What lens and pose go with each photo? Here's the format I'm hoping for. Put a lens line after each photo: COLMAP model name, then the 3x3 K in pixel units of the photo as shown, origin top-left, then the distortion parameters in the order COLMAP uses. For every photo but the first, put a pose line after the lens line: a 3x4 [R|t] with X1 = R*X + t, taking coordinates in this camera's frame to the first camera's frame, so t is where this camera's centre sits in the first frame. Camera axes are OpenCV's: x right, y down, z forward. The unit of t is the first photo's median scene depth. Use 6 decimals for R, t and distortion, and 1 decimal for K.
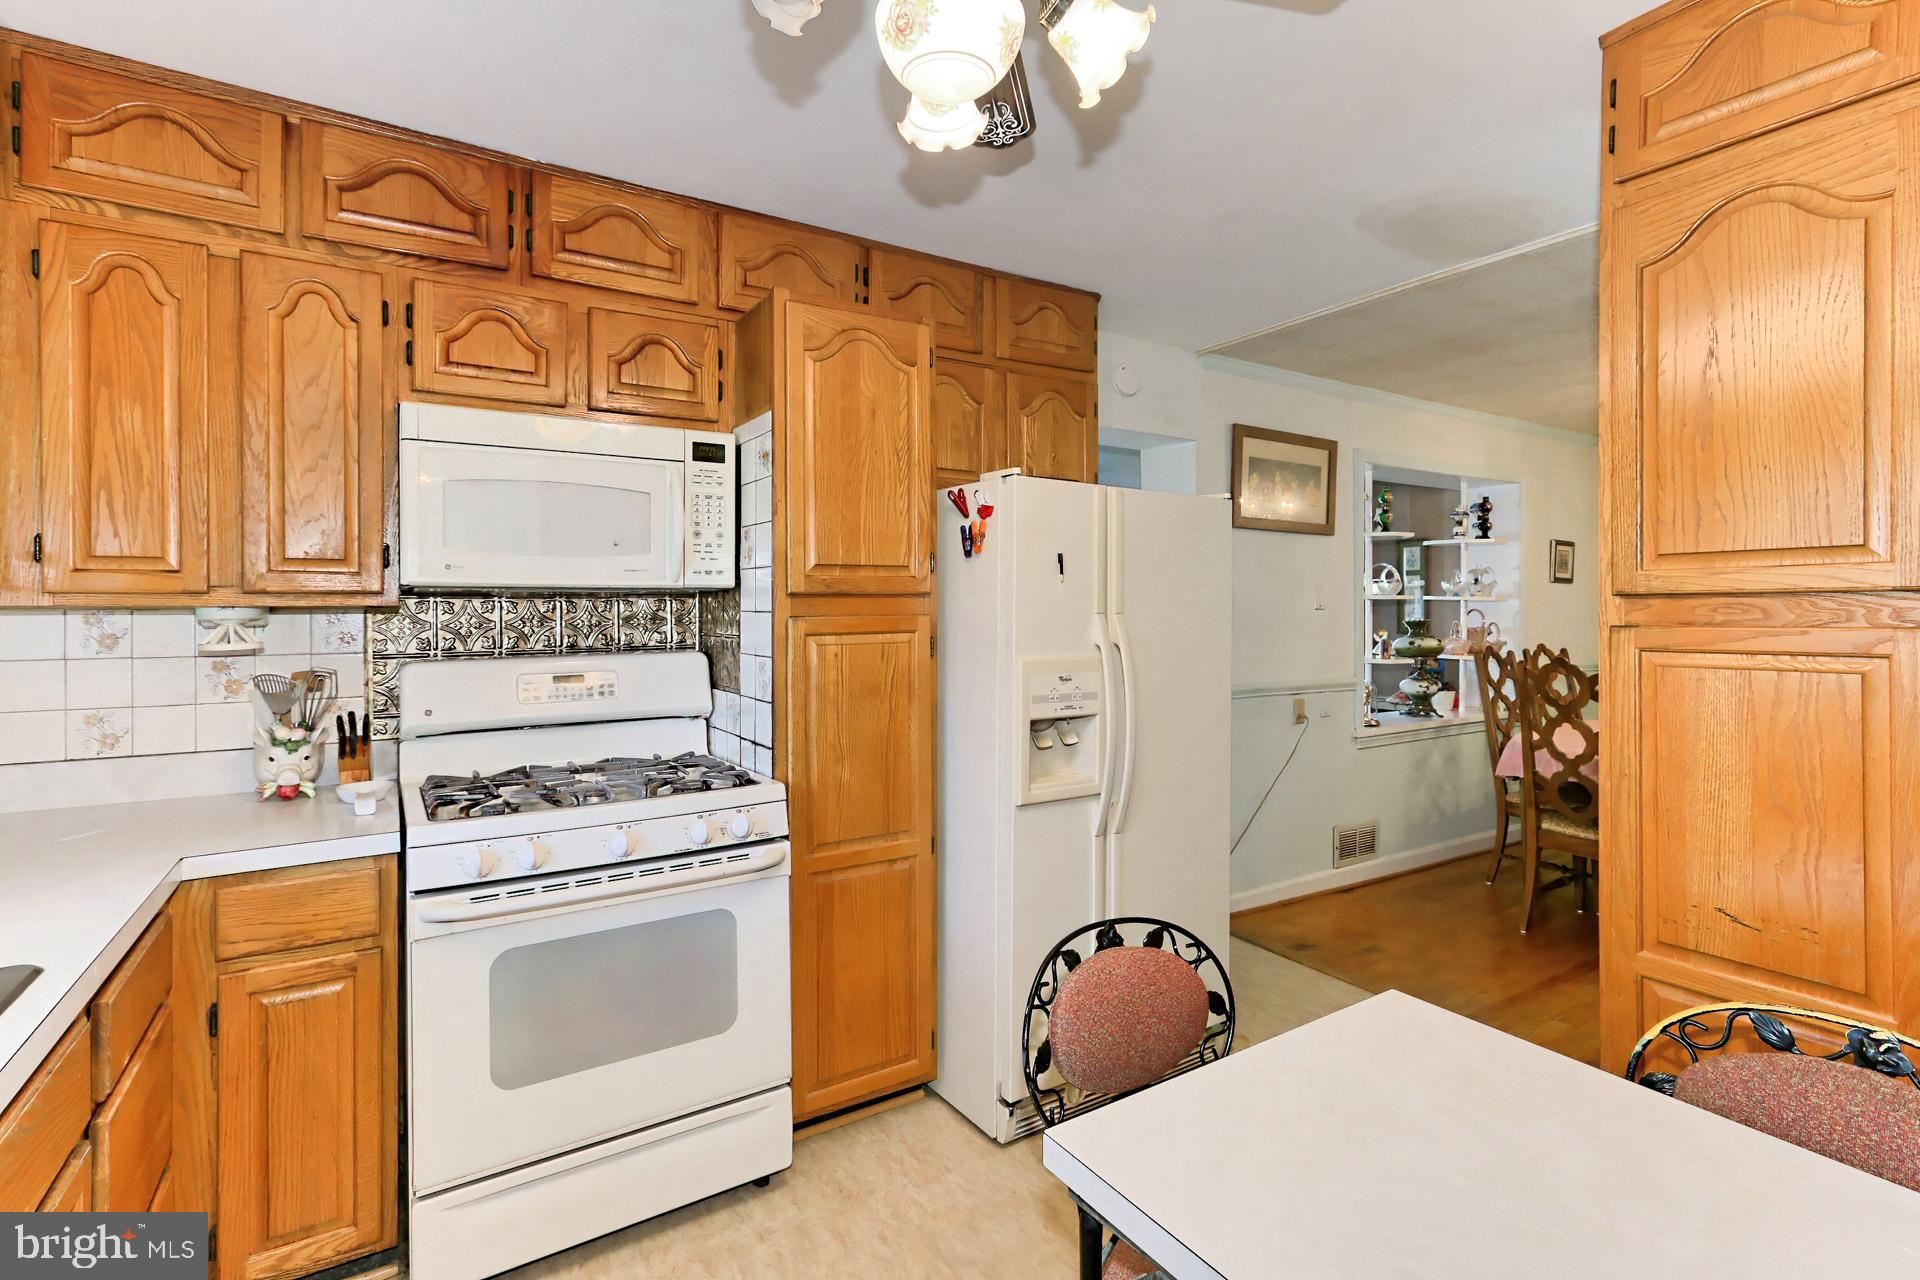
lens RADIAL K [[926.0, 0, 969.5], [0, 926.0, 605.5], [0, 0, 1]] dist [-0.007398, 0.006101]
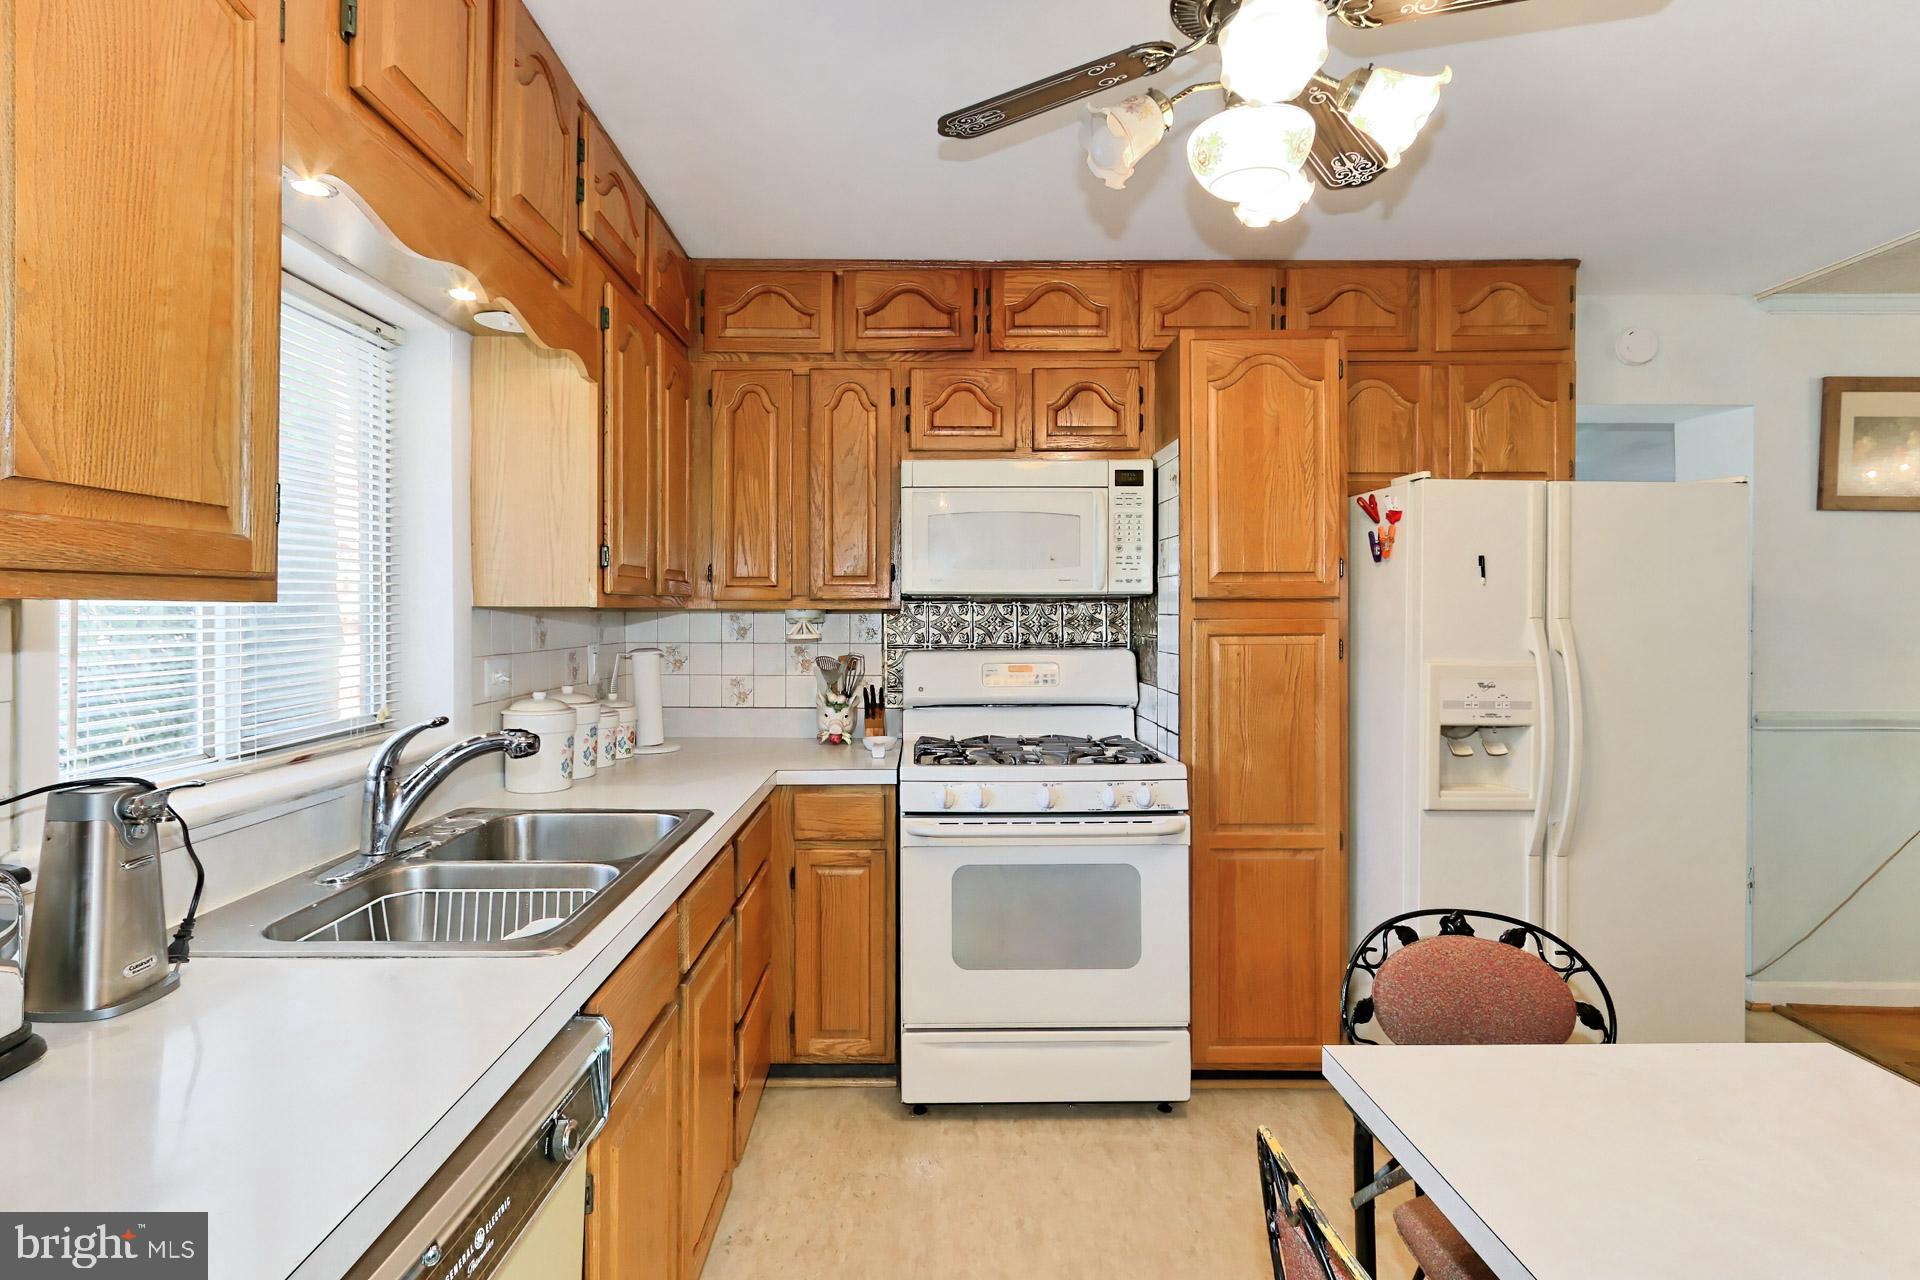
lens RADIAL K [[926.0, 0, 943.0], [0, 926.0, 602.9], [0, 0, 1]] dist [-0.007398, 0.006101]
pose [[0.859071, -0.002448, -0.511850, 0.130659], [-0.001546, 0.999972, -0.007378, 0.001378], [0.511853, 0.007129, 0.859043, -0.138696]]
